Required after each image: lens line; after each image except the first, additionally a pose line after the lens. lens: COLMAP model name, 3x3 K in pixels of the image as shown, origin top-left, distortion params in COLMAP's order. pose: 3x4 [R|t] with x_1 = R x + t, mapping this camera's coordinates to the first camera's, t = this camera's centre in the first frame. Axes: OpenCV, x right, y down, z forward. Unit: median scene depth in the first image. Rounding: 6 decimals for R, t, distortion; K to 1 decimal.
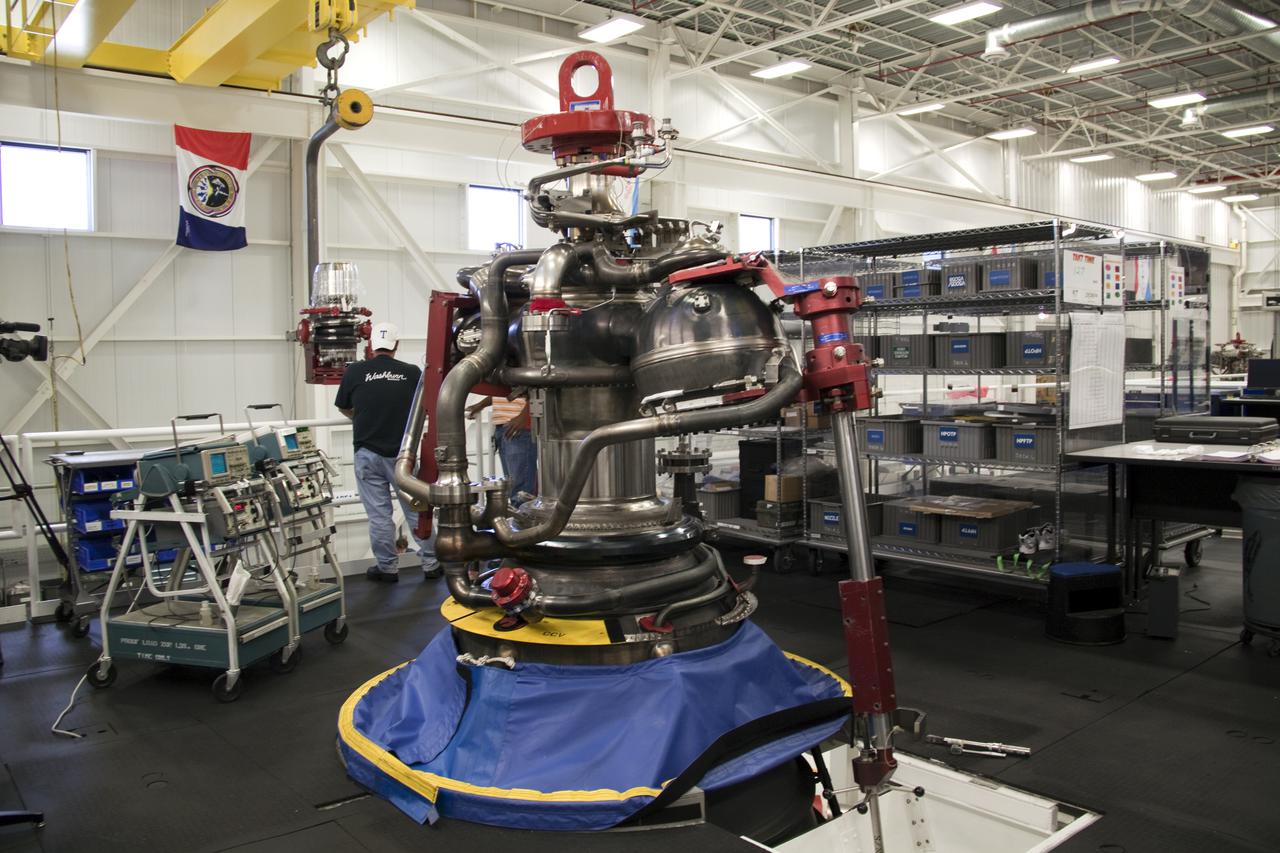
lens RADIAL K [[1052.5, 0, 640.0], [0, 1052.5, 426.5], [0, 0, 1]] dist [-0.195738, 0.156580]
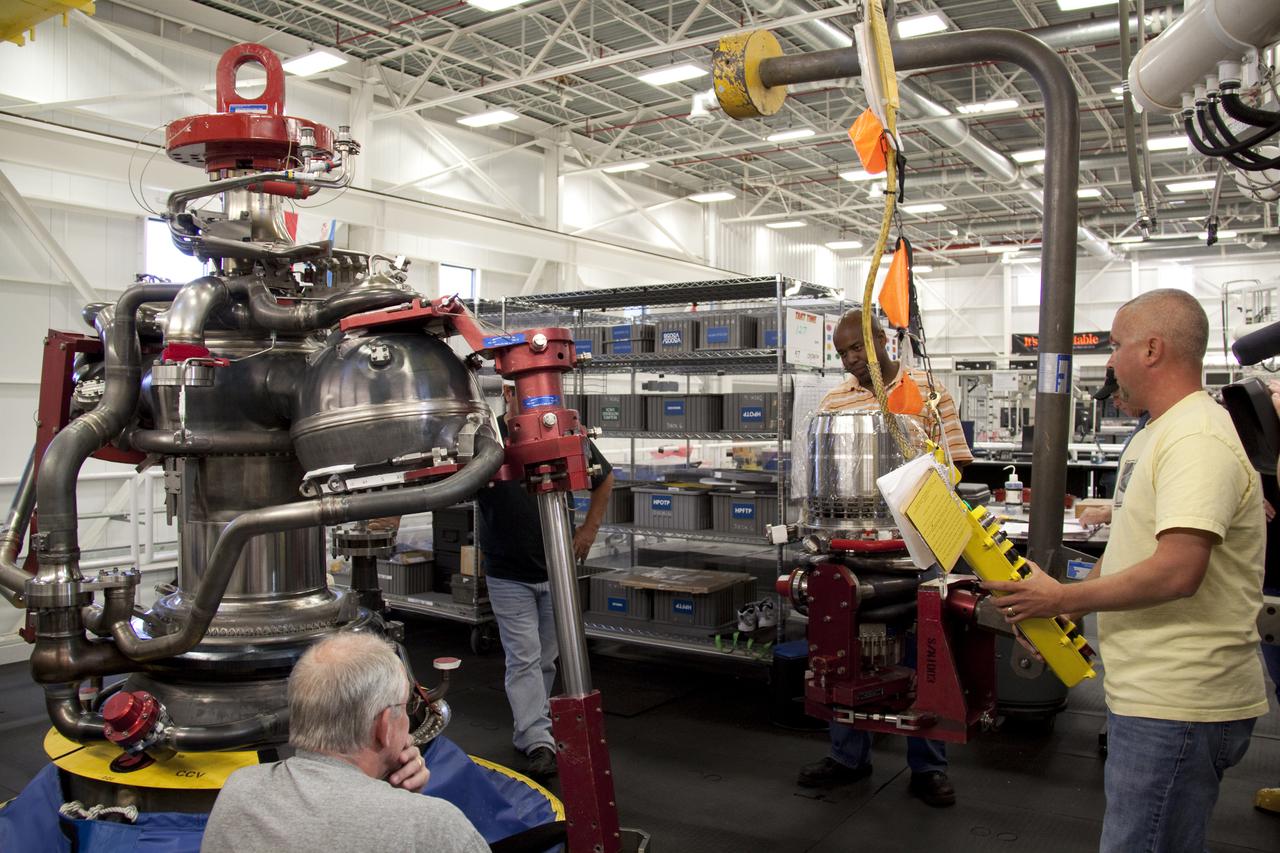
lens RADIAL K [[1052.5, 0, 640.0], [0, 1052.5, 426.5], [0, 0, 1]] dist [-0.195738, 0.156580]
pose [[0.959571, 0.015016, 0.281067, 0.015761], [-0.000882, 0.998732, -0.050343, -0.014116], [-0.281467, 0.048060, 0.958367, 0.109636]]
